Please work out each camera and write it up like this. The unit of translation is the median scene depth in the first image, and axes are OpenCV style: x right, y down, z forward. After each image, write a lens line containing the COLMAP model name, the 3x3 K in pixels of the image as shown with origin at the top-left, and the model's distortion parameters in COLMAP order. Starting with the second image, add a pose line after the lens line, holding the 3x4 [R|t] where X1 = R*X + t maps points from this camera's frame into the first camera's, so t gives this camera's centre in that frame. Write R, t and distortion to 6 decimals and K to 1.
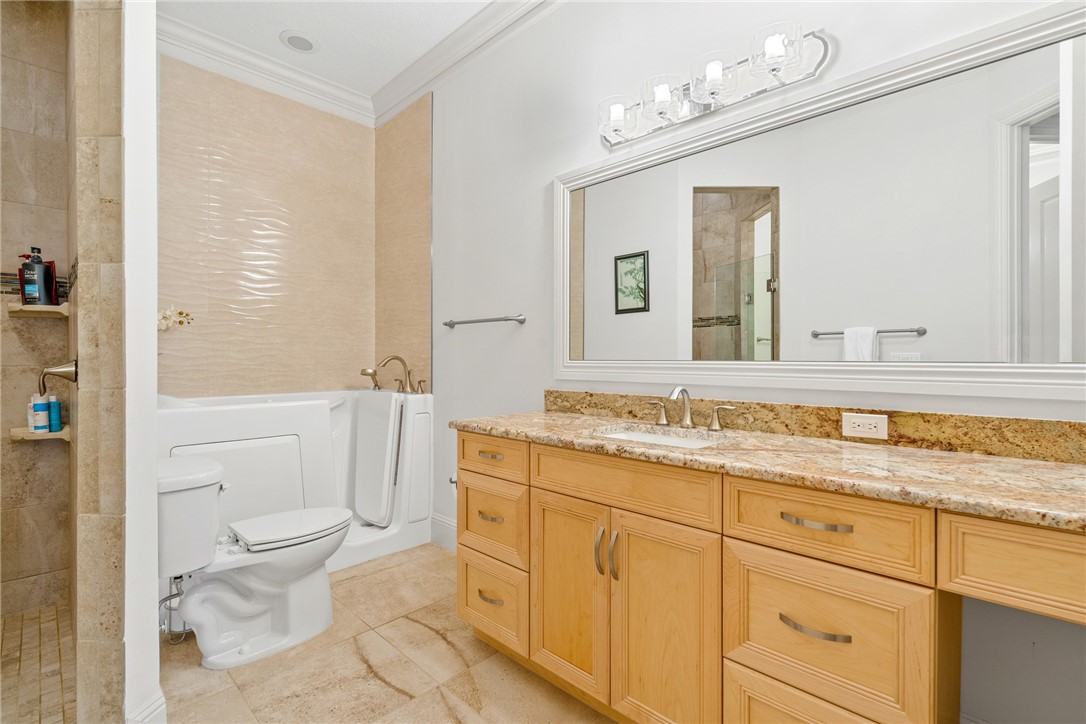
lens RADIAL K [[483.1, 0, 543.0], [0, 483.1, 362.0], [0, 0, 1]] dist [-0.003735, -0.000146]
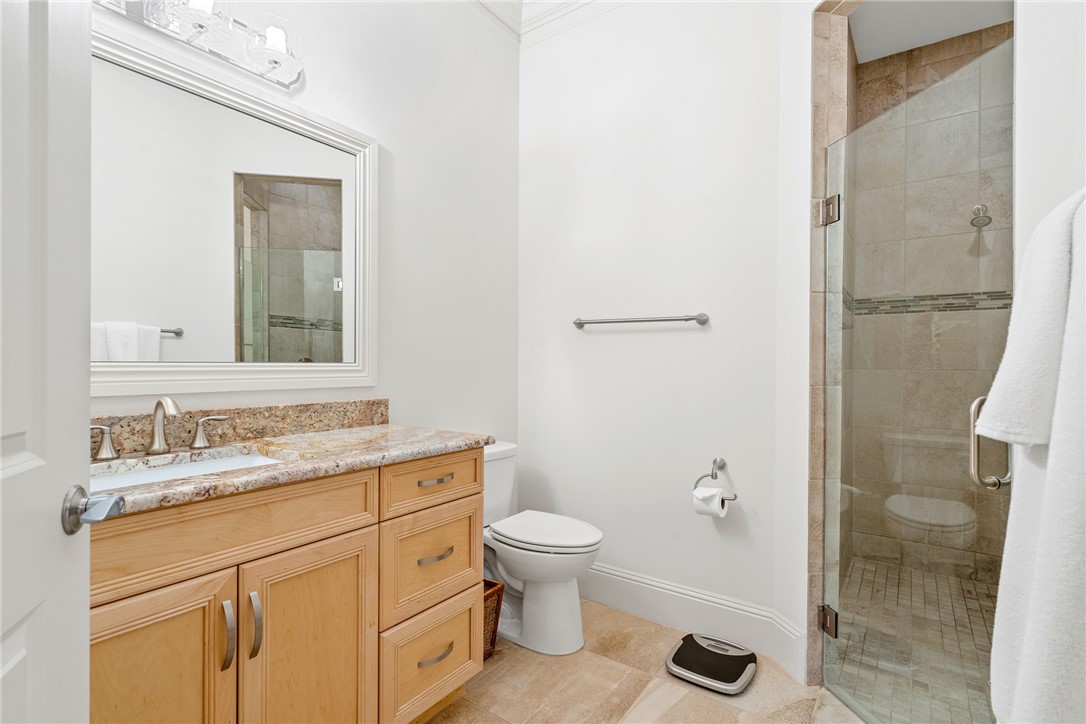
lens RADIAL K [[521.5, 0, 543.0], [0, 521.5, 362.0], [0, 0, 1]] dist [0.002512, 0.000675]
pose [[-0.146760, -0.000929, 0.989172, -0.652294], [-0.001905, 0.999998, 0.000656, -0.004936], [-0.989170, -0.001788, -0.146762, 0.623706]]
